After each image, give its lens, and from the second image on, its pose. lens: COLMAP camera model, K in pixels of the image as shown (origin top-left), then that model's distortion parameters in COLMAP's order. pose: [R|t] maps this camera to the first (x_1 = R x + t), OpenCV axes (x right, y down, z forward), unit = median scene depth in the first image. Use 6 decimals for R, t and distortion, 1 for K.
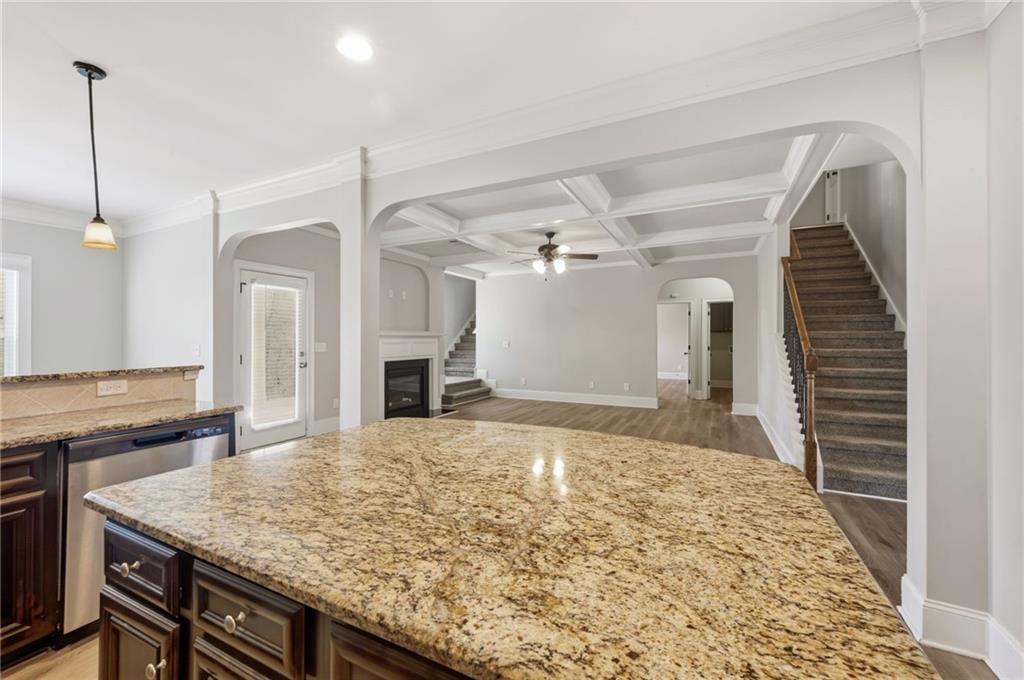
lens RADIAL K [[408.9, 0, 510.2], [0, 408.9, 342.1], [0, 0, 1]] dist [-0.004730, -0.000778]
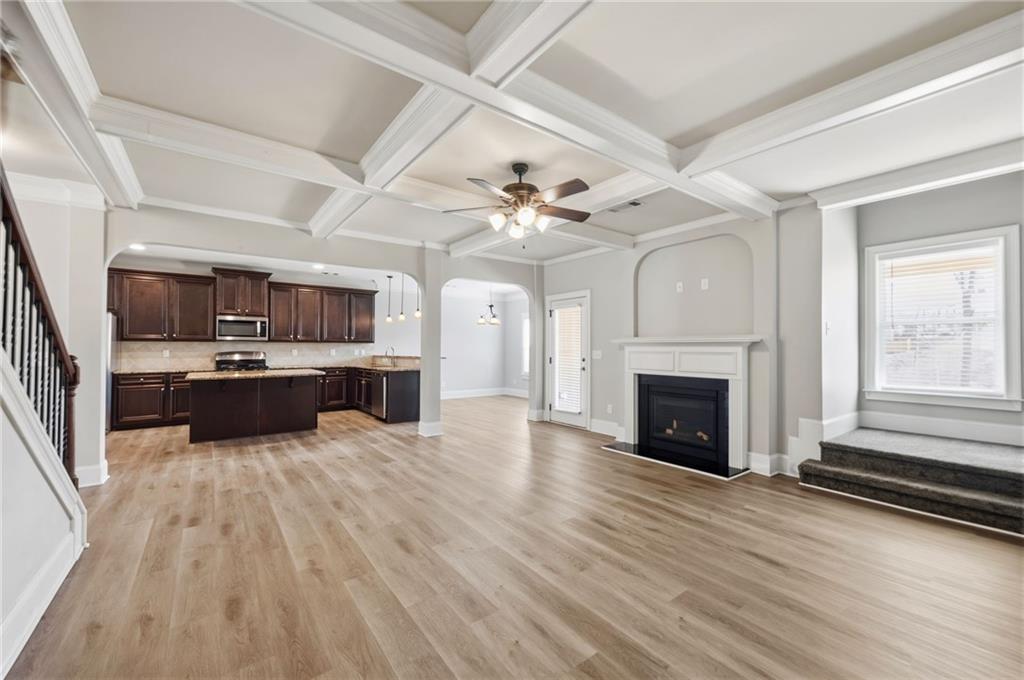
lens RADIAL K [[404.1, 0, 500.3], [0, 404.1, 343.0], [0, 0, 1]] dist [0.002574, 0.000230]
pose [[-0.462645, -0.011504, -0.886469, 0.648882], [-0.008832, 0.999926, -0.008367, -0.007772], [0.886500, 0.003959, -0.462712, 1.290865]]
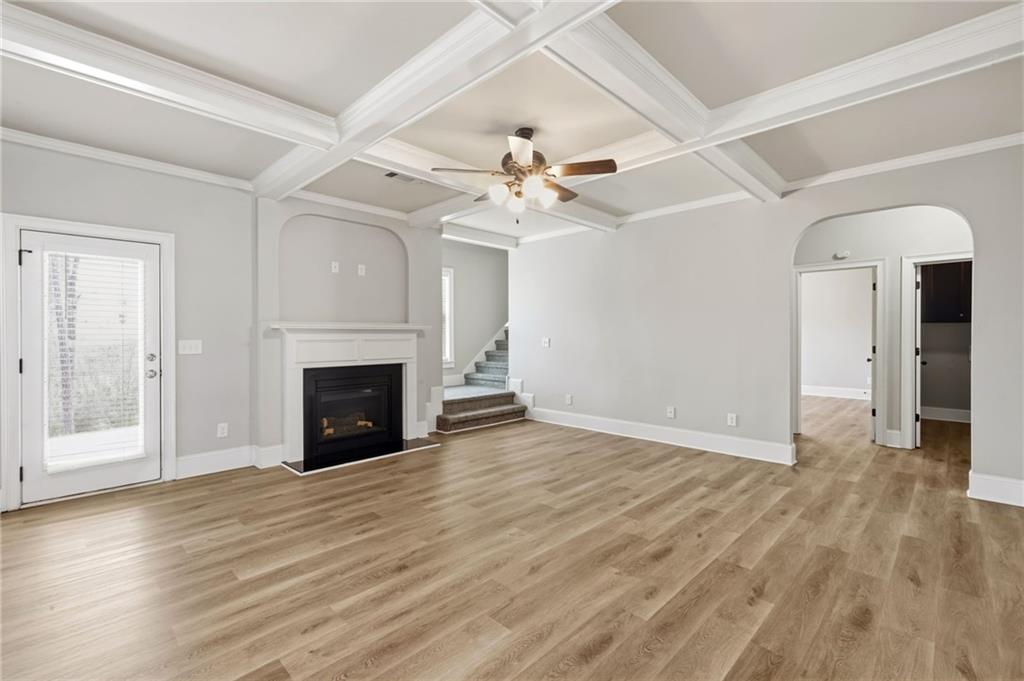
lens RADIAL K [[449.9, 0, 515.8], [0, 449.9, 339.4], [0, 0, 1]] dist [0.001407, -0.000065]
pose [[0.952484, 0.002356, -0.304579, 0.272752], [-0.001150, 0.999991, 0.004138, -0.003221], [0.304586, -0.003591, 0.952478, 0.464821]]
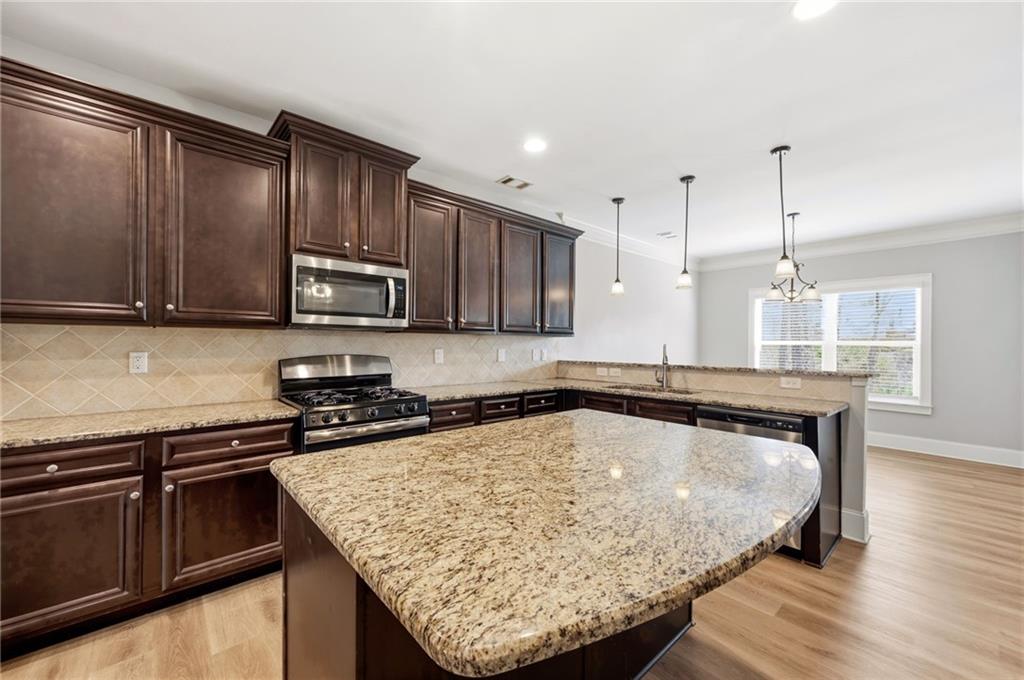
lens RADIAL K [[404.1, 0, 512.7], [0, 404.1, 343.2], [0, 0, 1]] dist [-0.007084, 0.000683]
pose [[-0.373602, -0.002992, -0.927584, 0.243737], [-0.014665, 0.999889, 0.002681, -0.003322], [0.927473, 0.014604, -0.373604, 0.275845]]
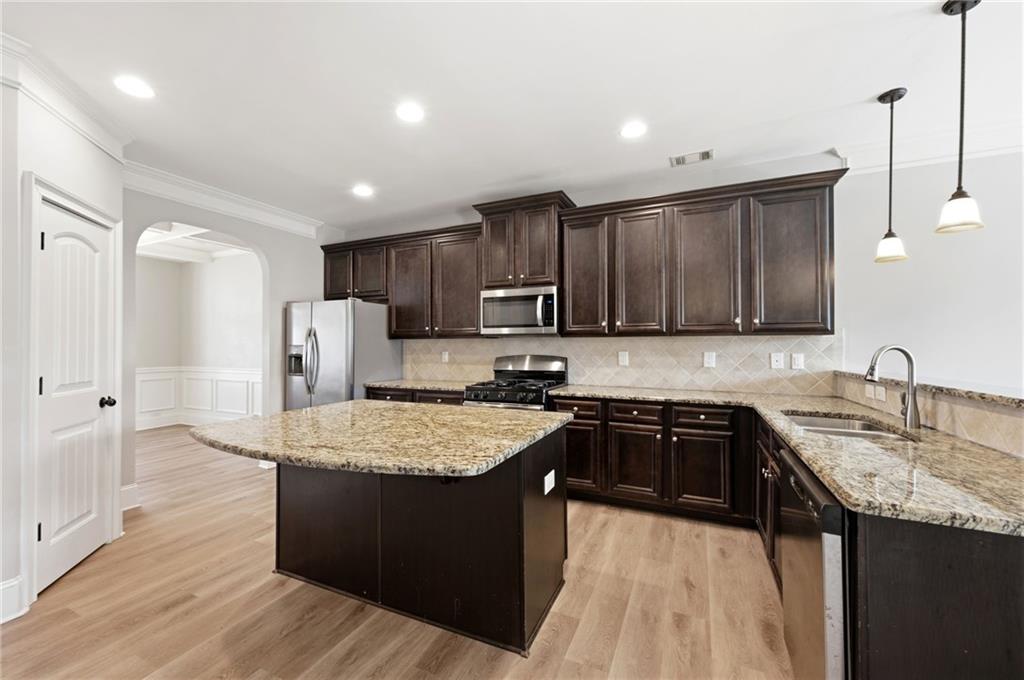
lens RADIAL K [[398.0, 0, 517.8], [0, 398.0, 338.2], [0, 0, 1]] dist [0.001558, 0.000087]
pose [[-0.999393, -0.001742, -0.034795, -0.127302], [-0.001166, 0.999862, -0.016566, -0.001868], [0.034819, -0.016516, -0.999257, 0.594633]]
